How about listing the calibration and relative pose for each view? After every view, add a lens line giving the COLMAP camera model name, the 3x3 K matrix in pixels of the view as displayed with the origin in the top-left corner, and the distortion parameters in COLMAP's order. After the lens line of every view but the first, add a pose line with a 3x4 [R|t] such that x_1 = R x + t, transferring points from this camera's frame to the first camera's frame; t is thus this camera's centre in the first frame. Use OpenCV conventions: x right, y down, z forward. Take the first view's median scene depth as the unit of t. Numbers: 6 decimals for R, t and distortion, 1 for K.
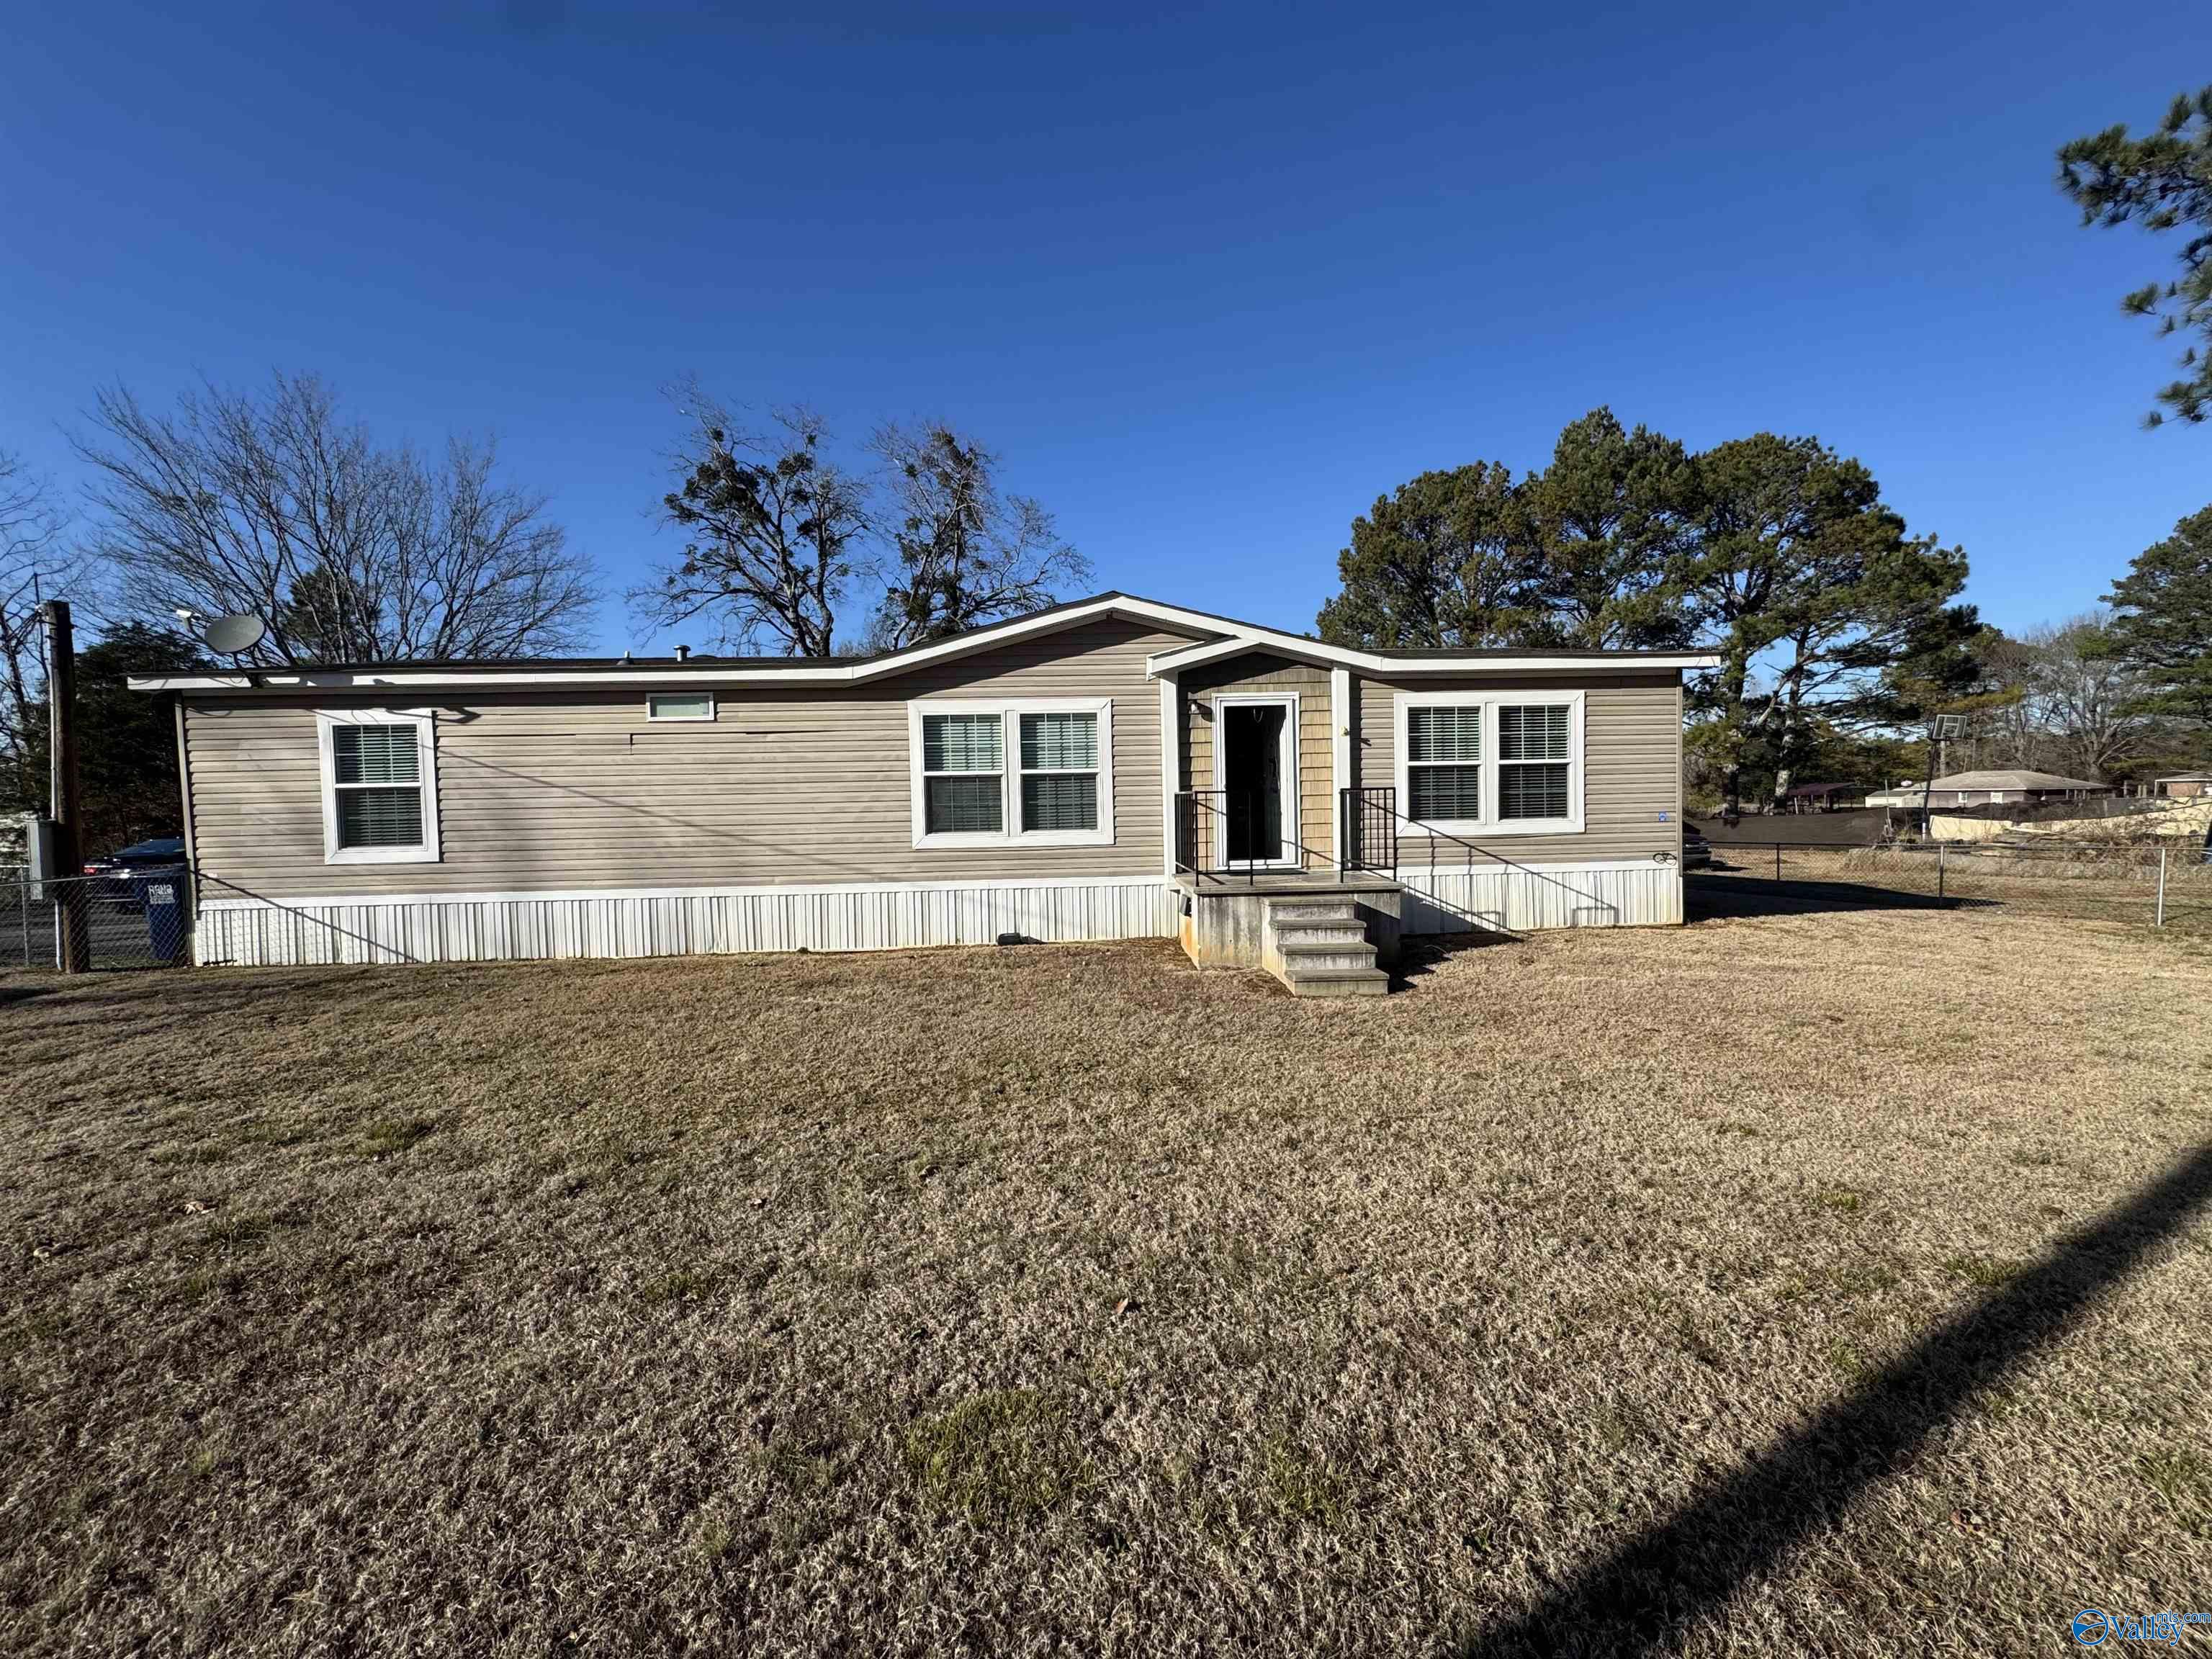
lens RADIAL K [[881.1, 0, 1107.2], [0, 881.1, 831.7], [0, 0, 1]] dist [-0.000582, -0.000203]
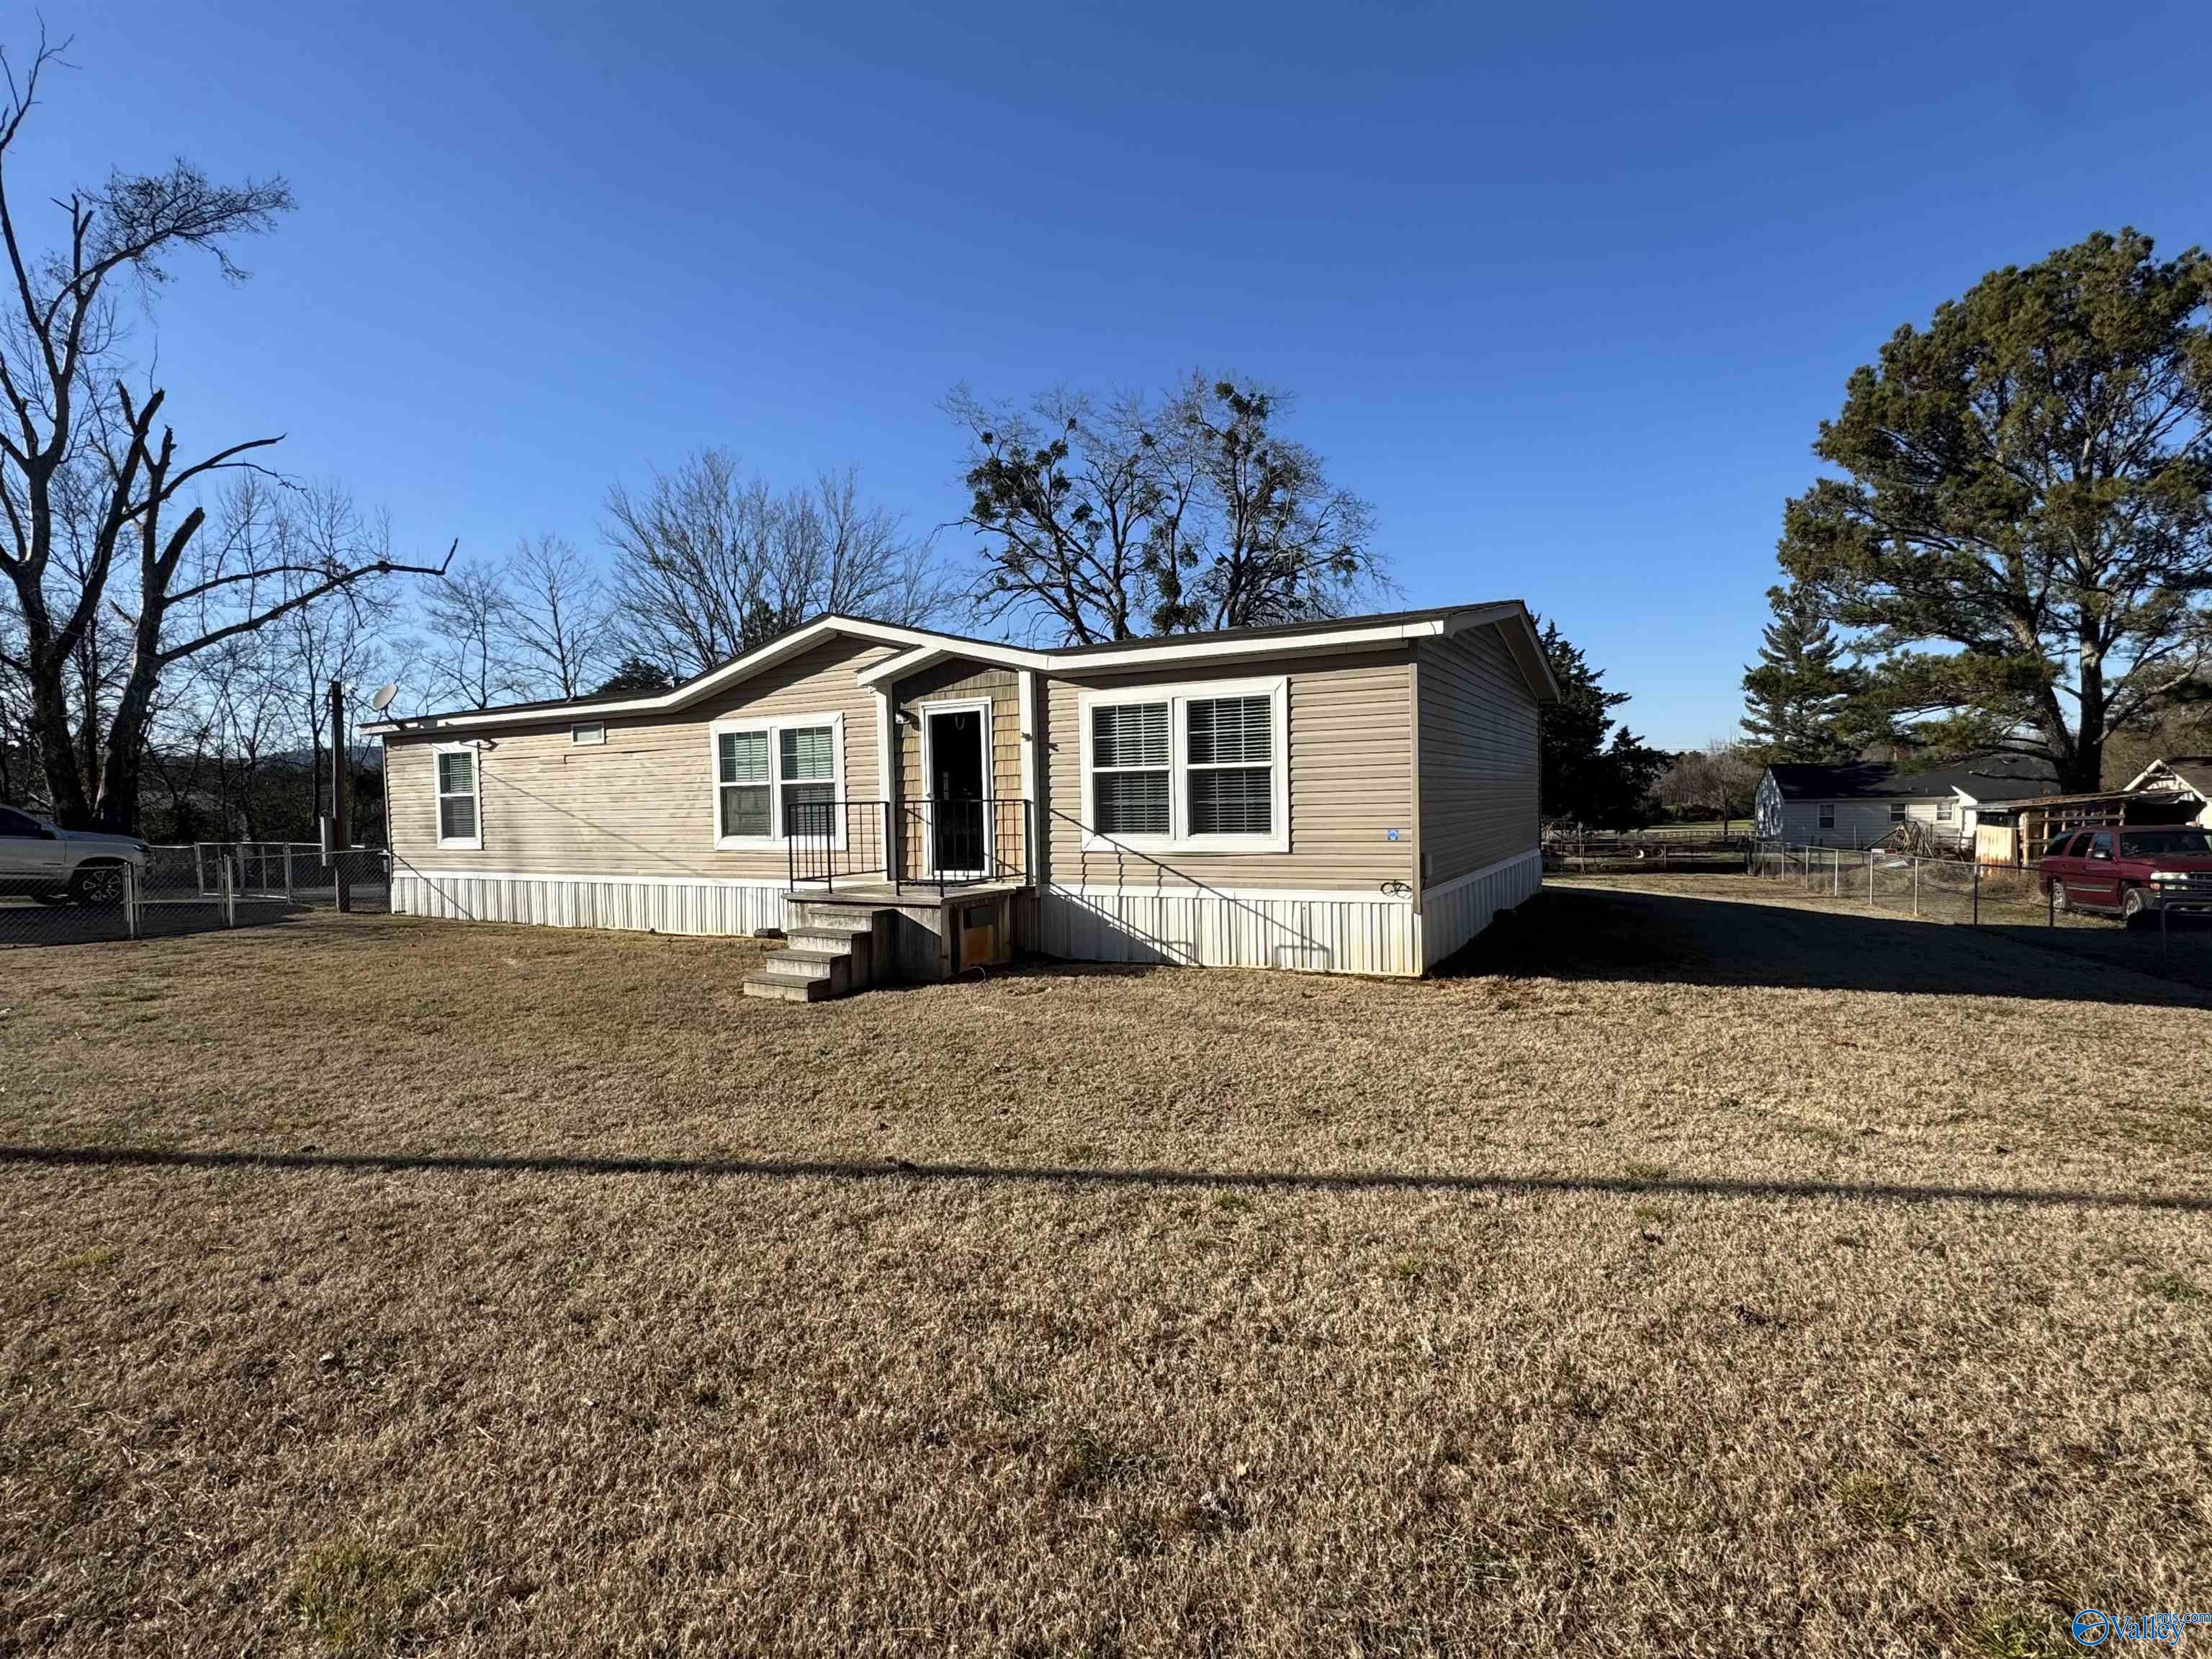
lens RADIAL K [[1070.4, 0, 1108.6], [0, 1070.4, 830.7], [0, 0, 1]] dist [-0.004325, 0.001013]
pose [[0.846707, 0.018393, -0.531741, 0.940642], [-0.016763, 0.999828, 0.007893, -0.024487], [0.531795, 0.002230, 0.846870, 0.085842]]
